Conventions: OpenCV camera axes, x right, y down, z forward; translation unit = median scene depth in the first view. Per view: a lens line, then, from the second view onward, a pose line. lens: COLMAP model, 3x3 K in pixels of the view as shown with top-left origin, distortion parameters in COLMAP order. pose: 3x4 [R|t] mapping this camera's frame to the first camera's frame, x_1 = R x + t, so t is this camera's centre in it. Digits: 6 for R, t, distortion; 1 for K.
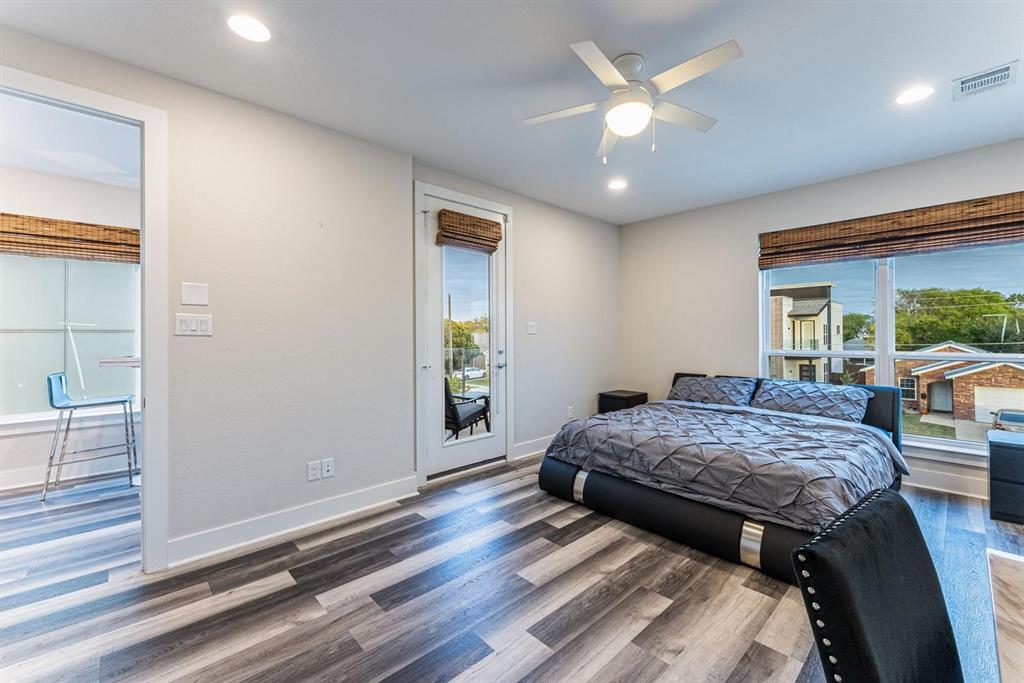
lens RADIAL K [[411.4, 0, 507.9], [0, 411.4, 332.6], [0, 0, 1]] dist [0.002463, 0.000122]
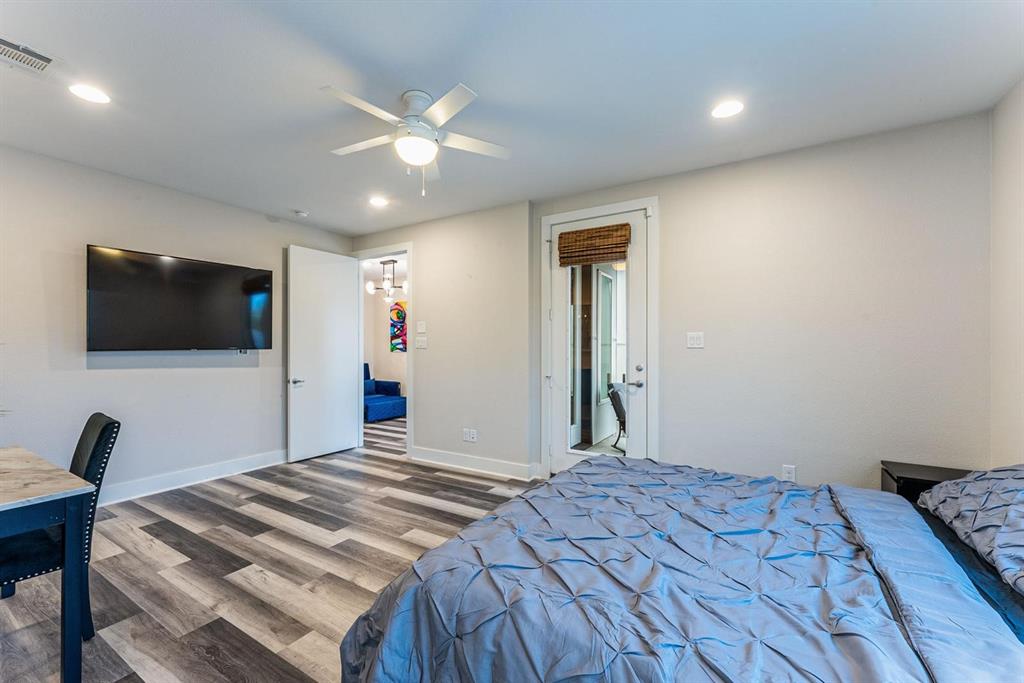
lens RADIAL K [[411.4, 0, 513.4], [0, 411.4, 344.9], [0, 0, 1]] dist [0.000565, -0.000287]
pose [[0.290452, -0.004289, -0.956880, 0.992118], [0.004195, 0.999986, -0.003208, -0.002081], [0.956880, -0.003083, 0.290466, 0.658573]]
